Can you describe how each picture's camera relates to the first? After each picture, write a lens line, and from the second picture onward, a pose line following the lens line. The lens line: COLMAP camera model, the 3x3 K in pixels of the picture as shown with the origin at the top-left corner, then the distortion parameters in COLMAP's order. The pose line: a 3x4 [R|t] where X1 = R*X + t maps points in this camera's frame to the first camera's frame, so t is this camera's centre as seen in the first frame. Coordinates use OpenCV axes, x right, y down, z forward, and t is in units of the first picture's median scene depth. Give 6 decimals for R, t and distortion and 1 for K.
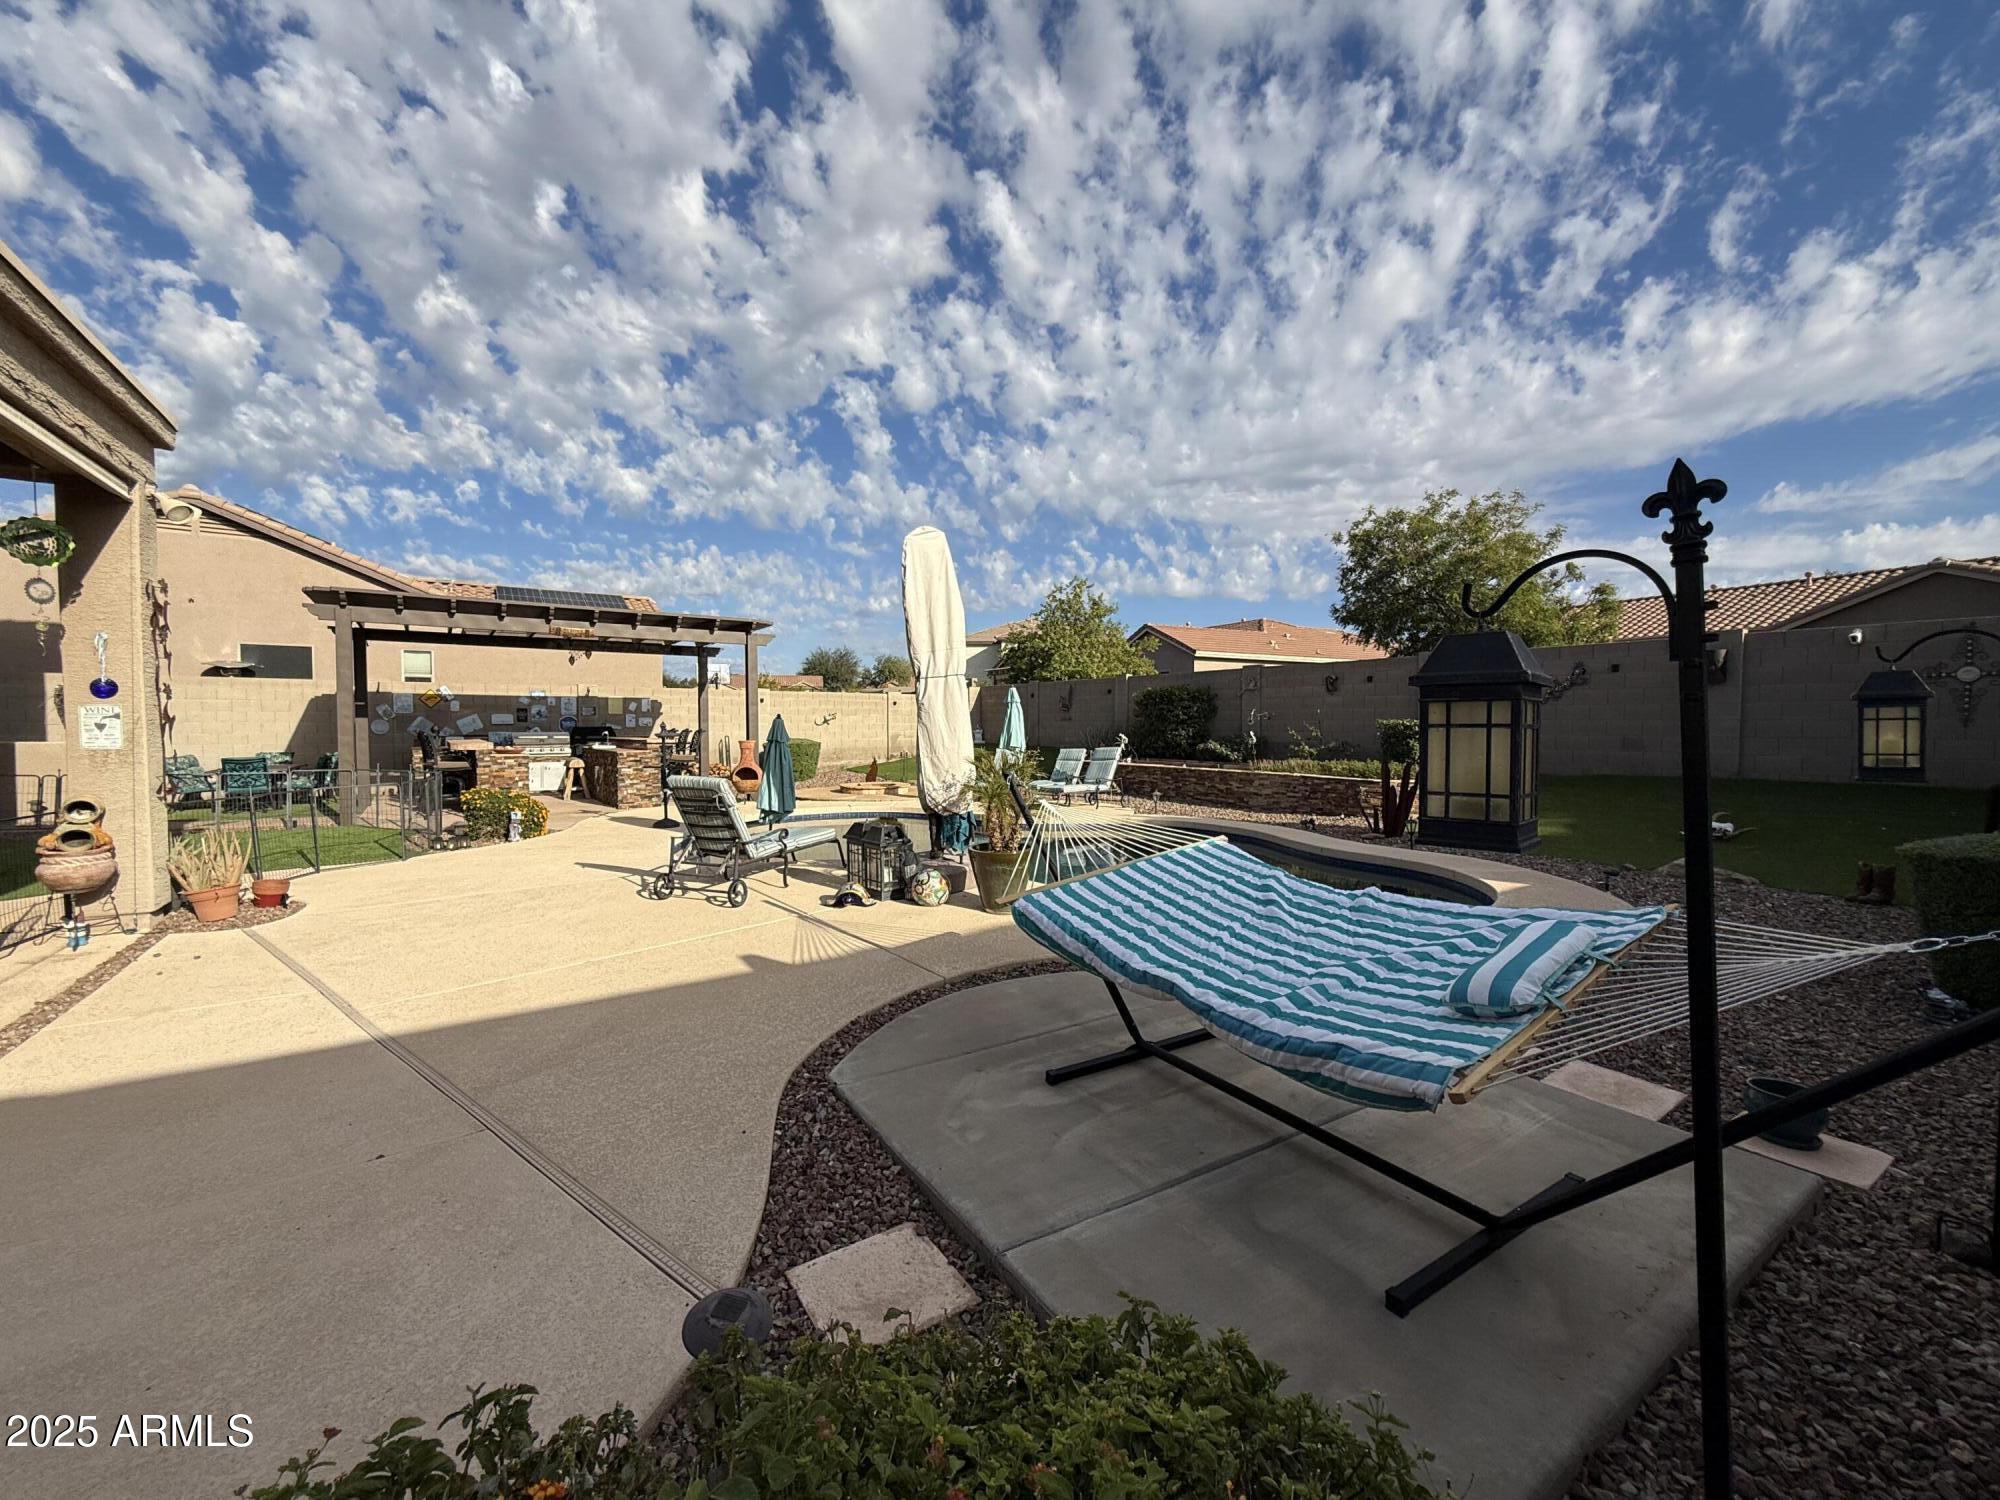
lens RADIAL K [[801.6, 0, 996.7], [0, 801.6, 736.2], [0, 0, 1]] dist [-0.032674, 0.000143]
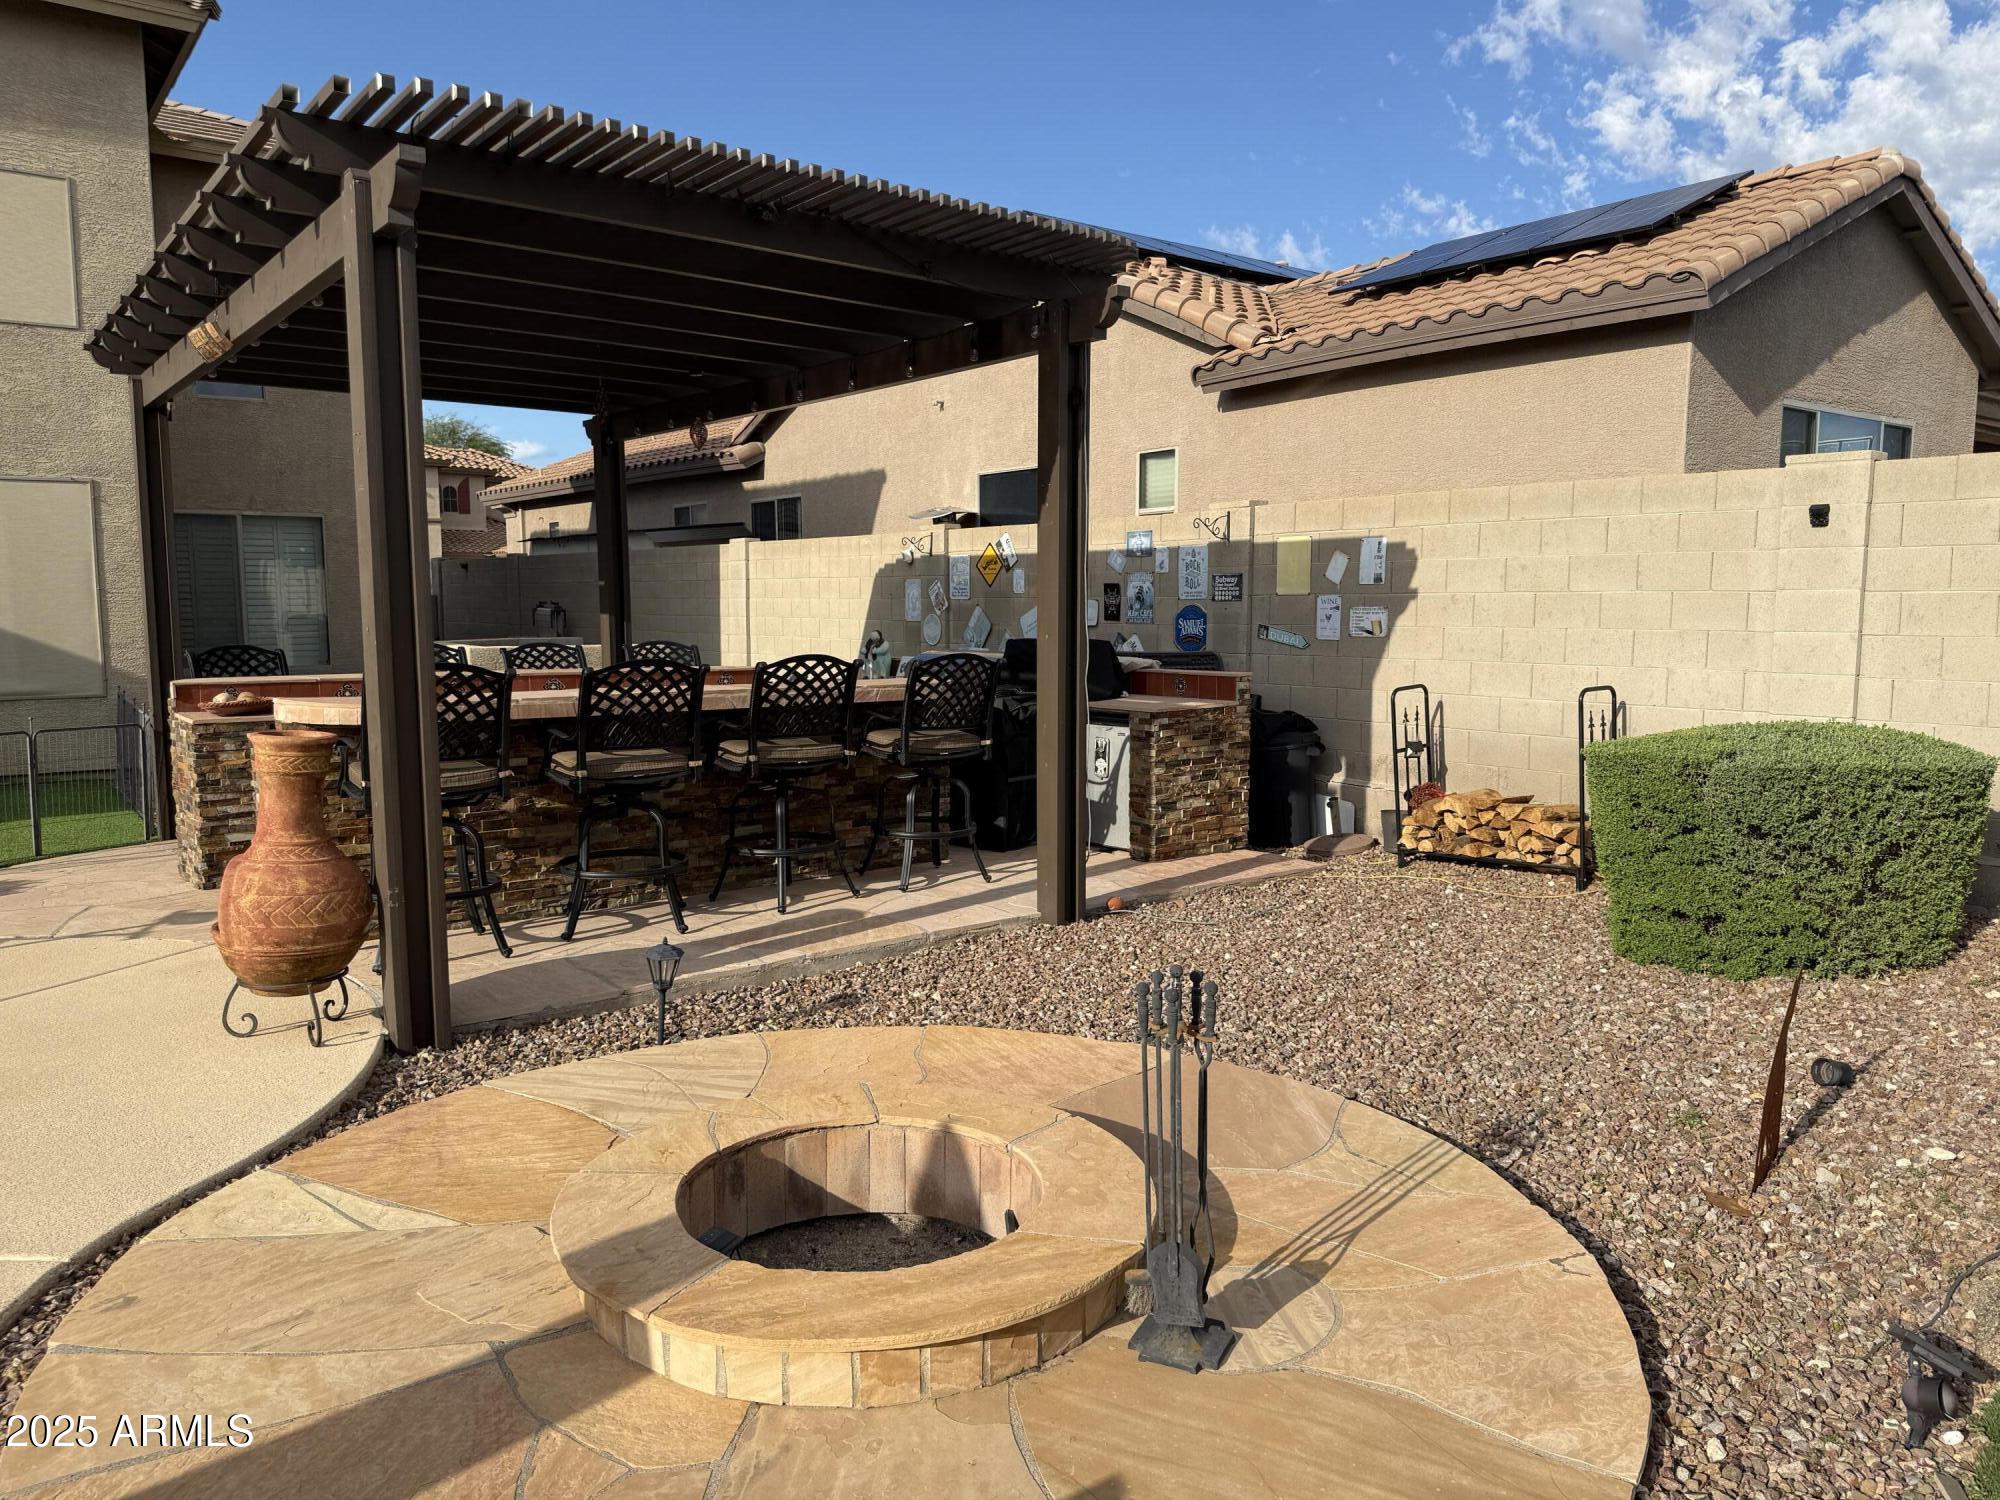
lens RADIAL K [[1399.1, 0, 997.7], [0, 1399.1, 754.6], [0, 0, 1]] dist [0.128955, -0.200420]
pose [[0.100406, 0.101410, -0.989765, 0.048392], [-0.016035, 0.994828, 0.100302, -0.024765], [0.994817, 0.005800, 0.101513, 1.045469]]
